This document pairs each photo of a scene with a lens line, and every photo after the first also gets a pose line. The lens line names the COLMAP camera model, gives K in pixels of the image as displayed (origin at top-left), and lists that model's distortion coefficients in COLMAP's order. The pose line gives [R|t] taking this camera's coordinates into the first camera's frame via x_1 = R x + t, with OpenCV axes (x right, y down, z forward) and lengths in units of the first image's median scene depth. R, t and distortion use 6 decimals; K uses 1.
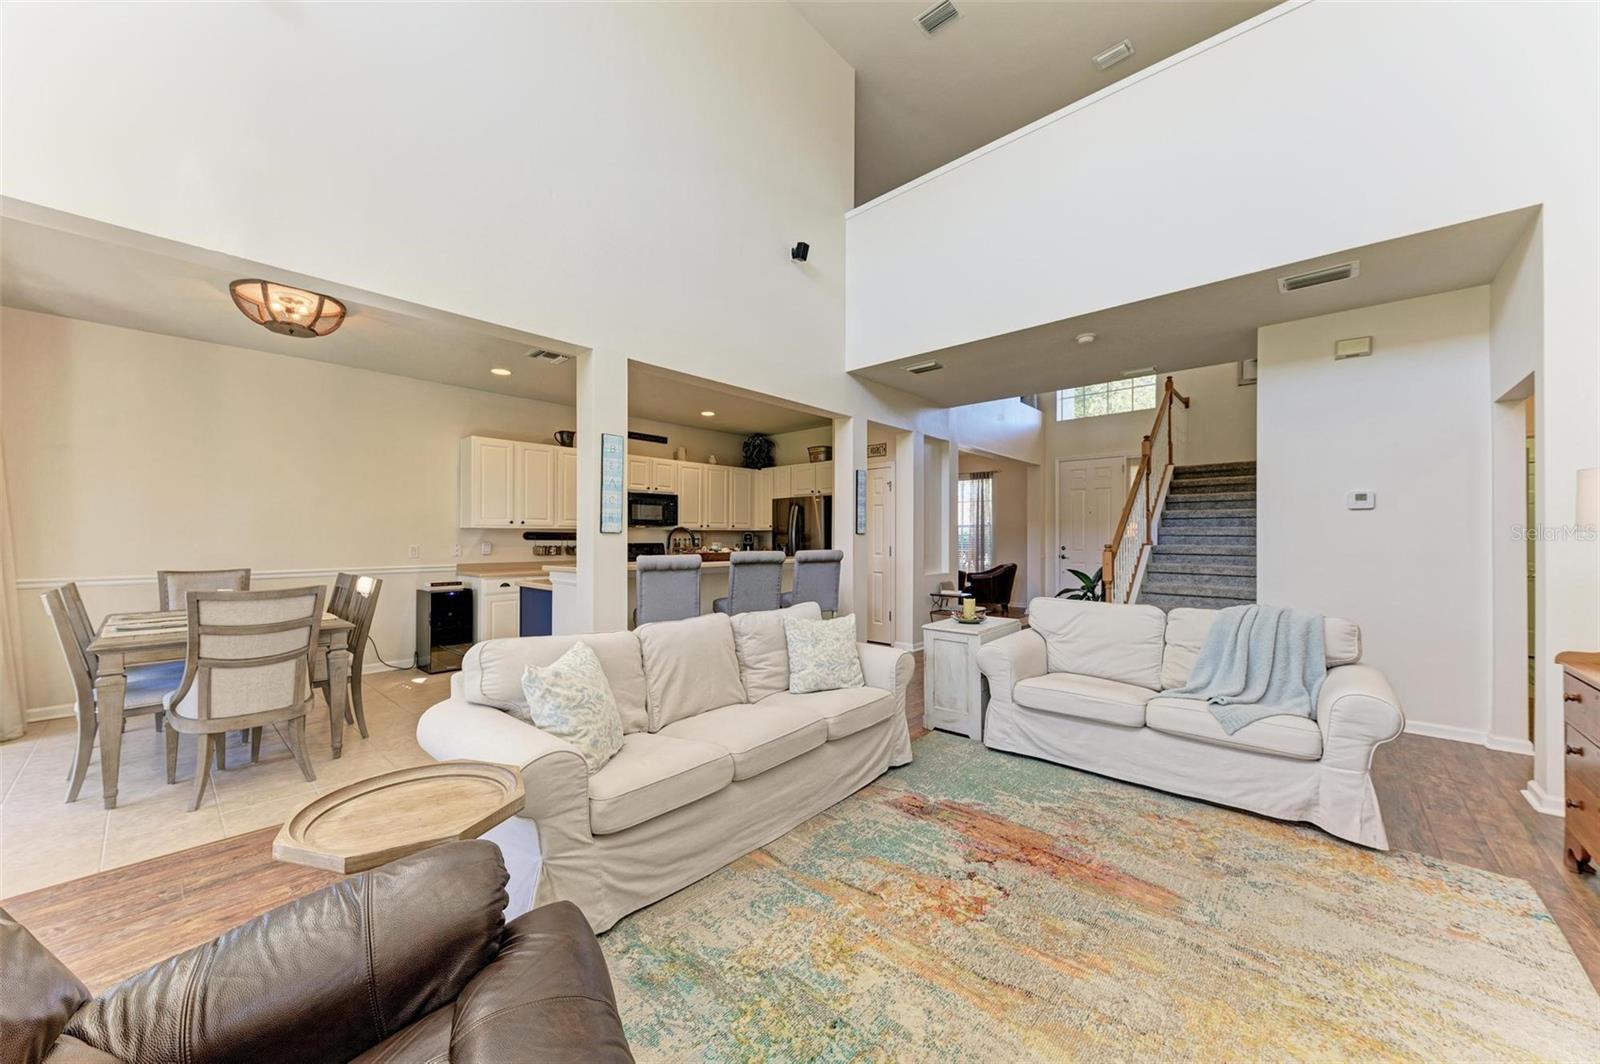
lens RADIAL K [[580.8, 0, 806.1], [0, 580.8, 529.8], [0, 0, 1]] dist [0.001152, 0.000146]
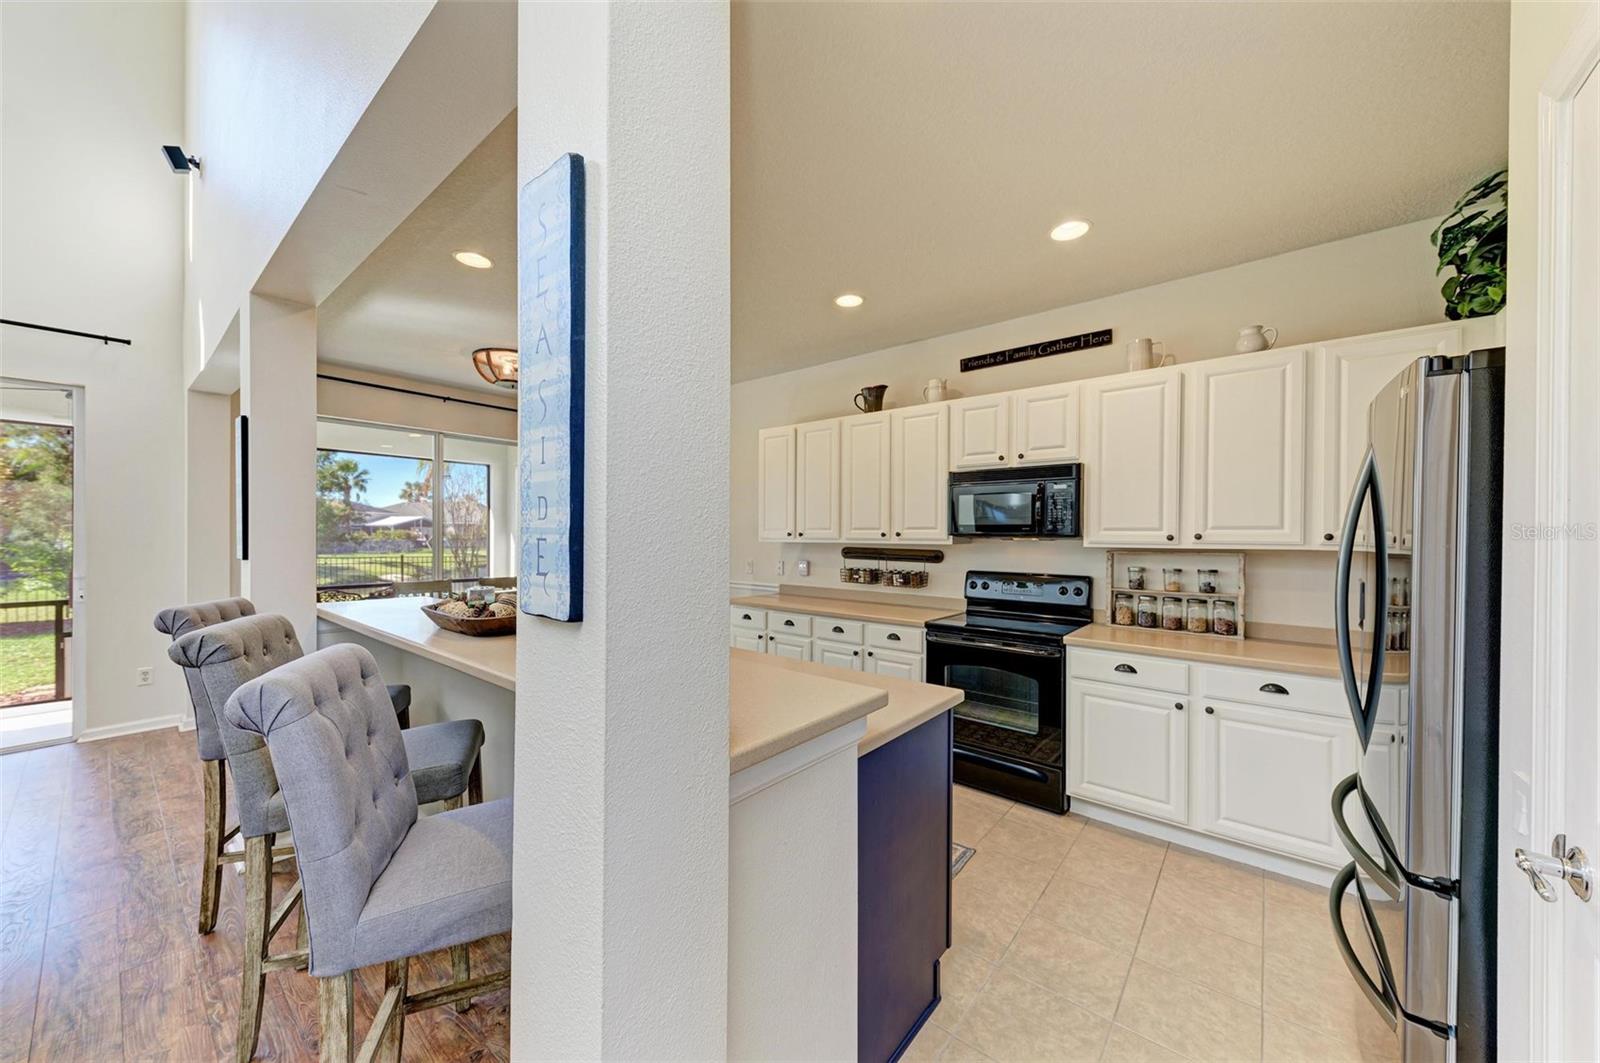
lens RADIAL K [[580.8, 0, 797.9], [0, 580.8, 534.5], [0, 0, 1]] dist [0.001152, 0.000146]
pose [[0.034222, 0.000099, -0.999414, 0.229717], [0.004368, 0.999990, 0.000248, -0.012690], [0.999405, -0.004374, 0.034222, 0.980130]]
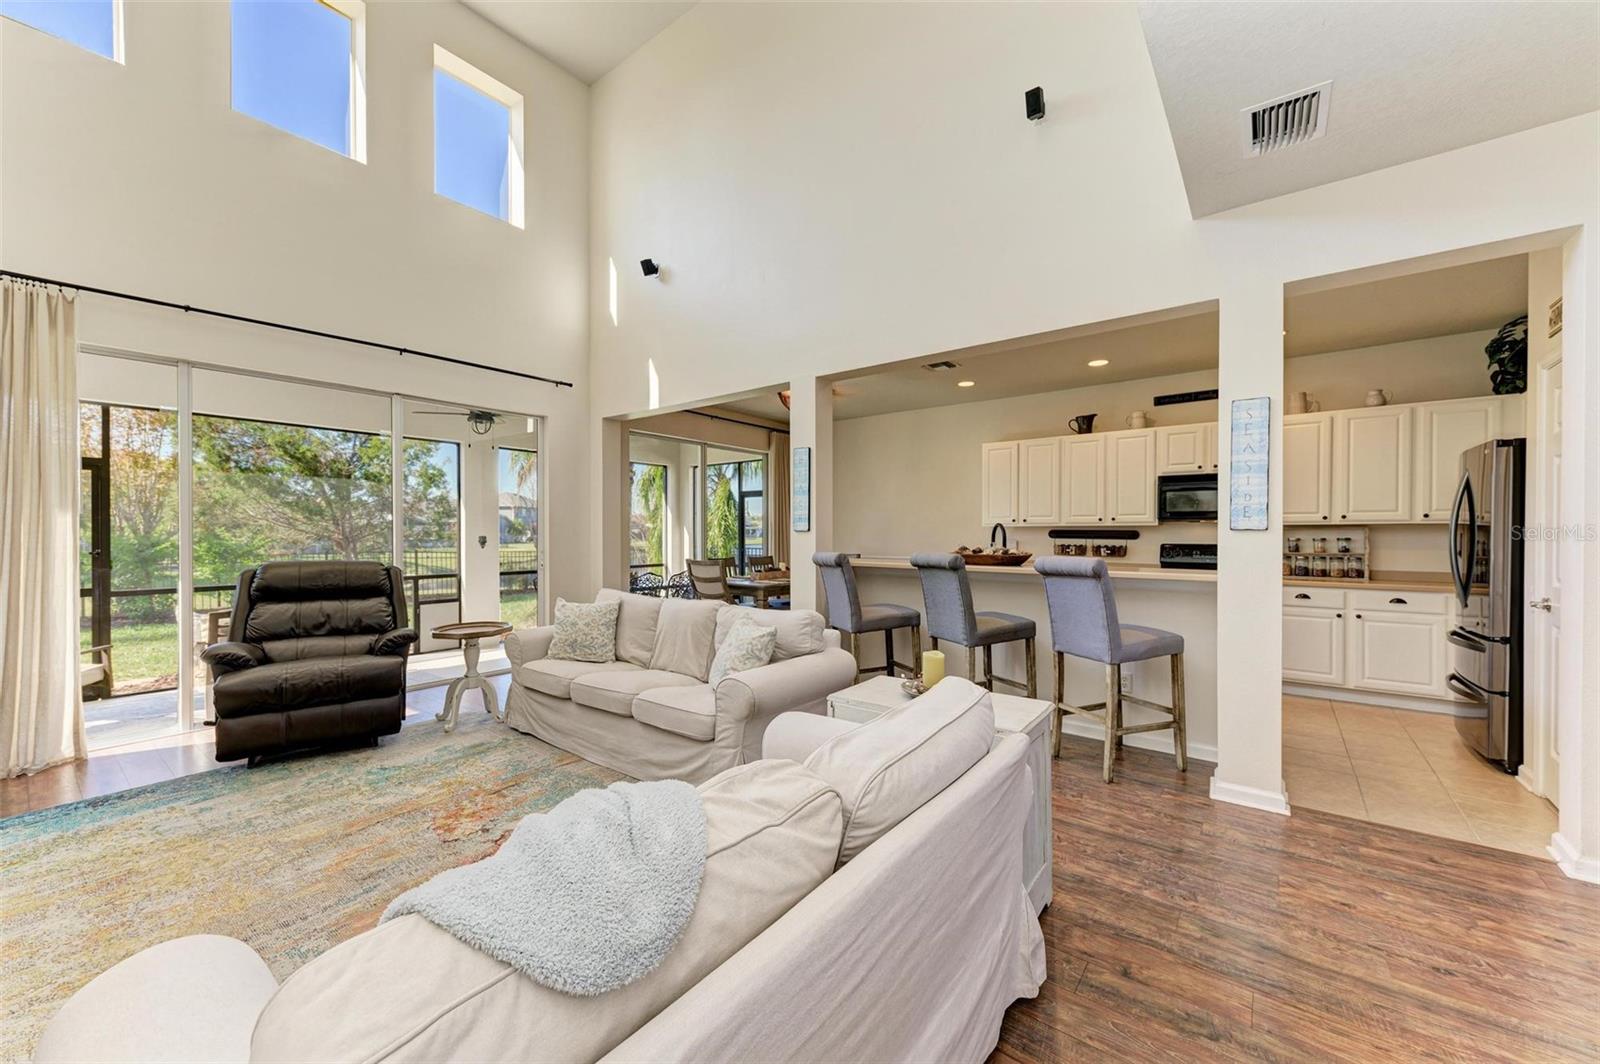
lens RADIAL K [[618.0, 0, 802.0], [0, 618.0, 532.8], [0, 0, 1]] dist [0.003386, -0.000546]
pose [[0.055907, 0.000590, -0.998436, 0.550491], [0.008725, 0.999961, 0.001080, 0.004239], [0.998398, -0.008772, 0.055899, 0.558859]]
